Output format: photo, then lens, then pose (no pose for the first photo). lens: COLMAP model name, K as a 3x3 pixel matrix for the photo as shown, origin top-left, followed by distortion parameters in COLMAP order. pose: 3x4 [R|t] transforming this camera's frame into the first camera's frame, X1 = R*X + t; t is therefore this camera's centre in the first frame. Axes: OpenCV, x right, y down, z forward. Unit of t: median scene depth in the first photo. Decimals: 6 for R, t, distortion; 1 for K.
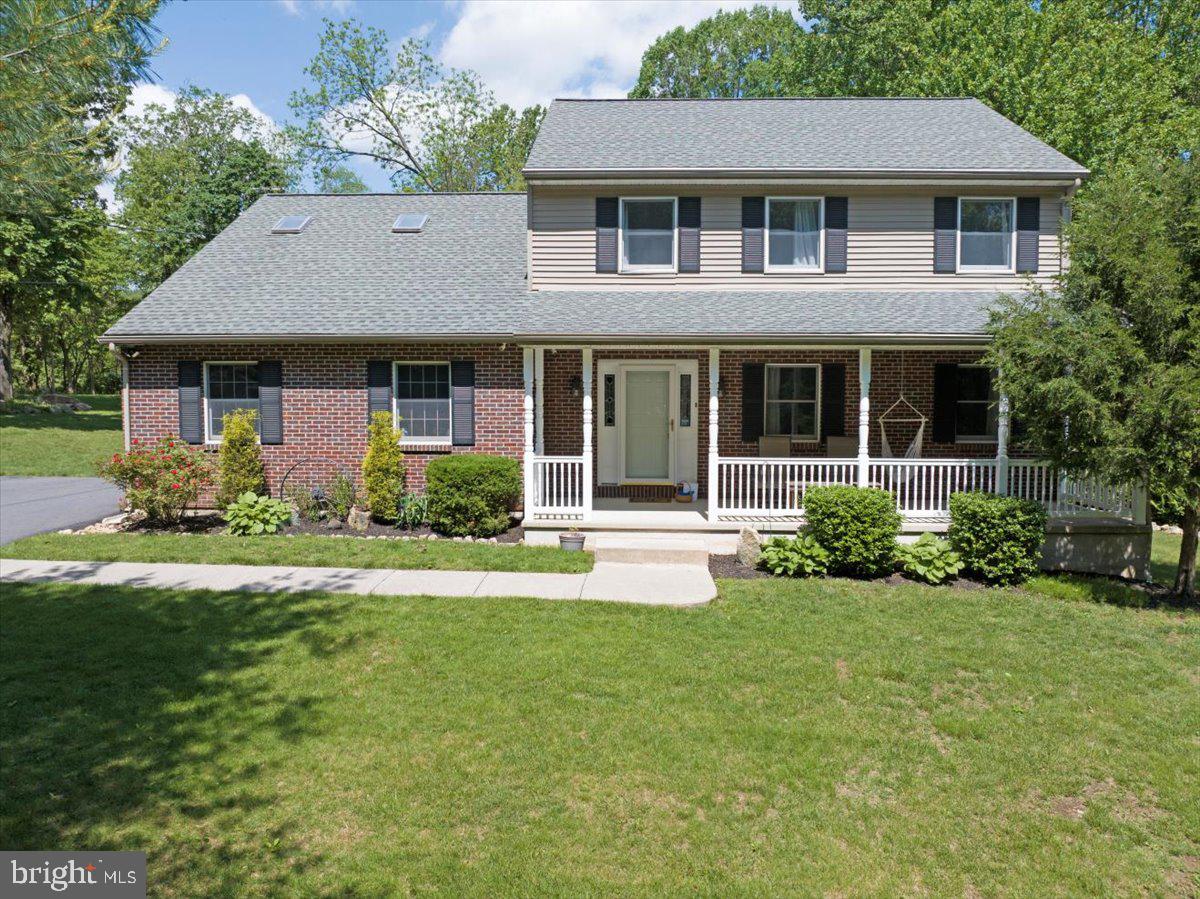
lens RADIAL K [[851.7, 0, 600.0], [0, 851.7, 449.5], [0, 0, 1]] dist [-0.039152, -0.002210]
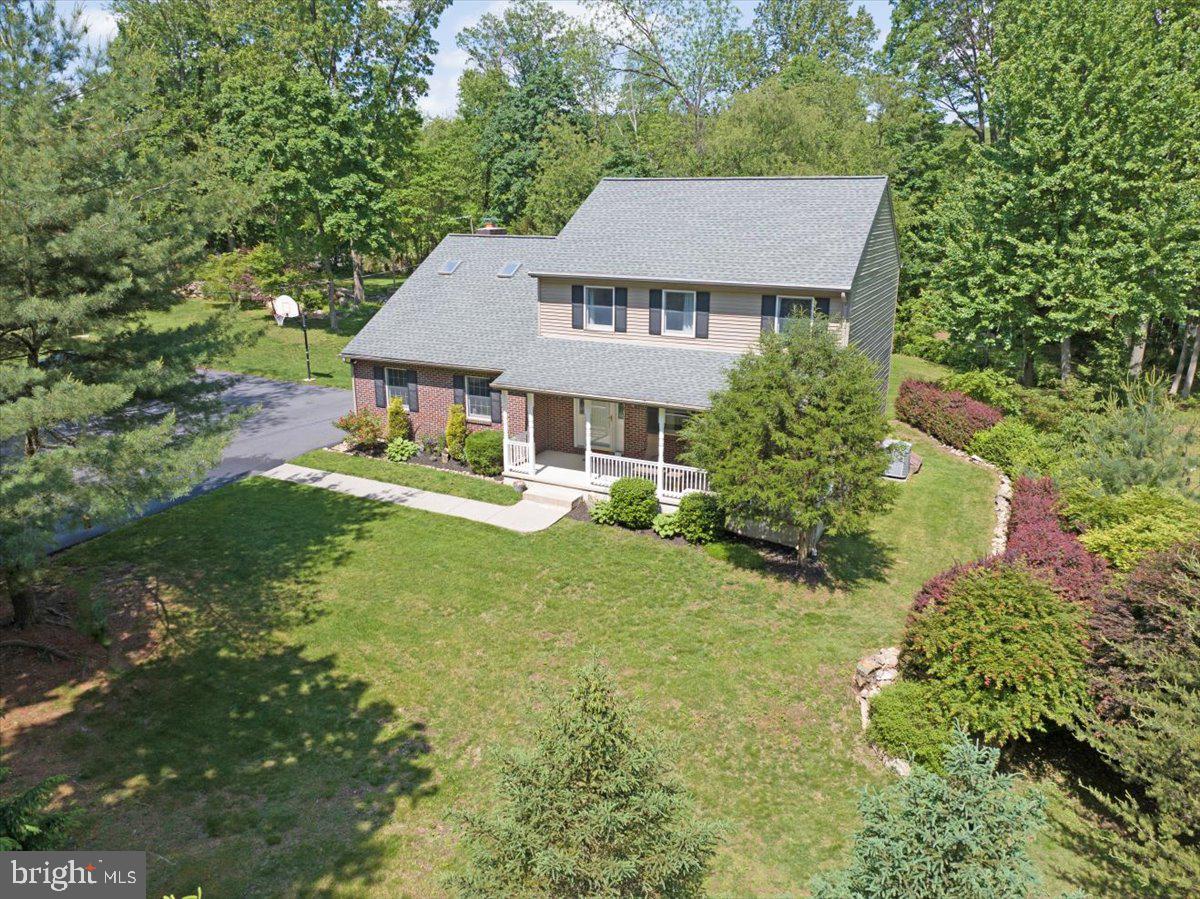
lens RADIAL K [[851.7, 0, 600.0], [0, 851.7, 449.5], [0, 0, 1]] dist [-0.039152, -0.002210]
pose [[0.910332, 0.115108, -0.397549, 0.813934], [-0.026430, 0.974753, 0.221715, -0.374310], [0.413034, -0.191327, 0.890392, -0.612844]]
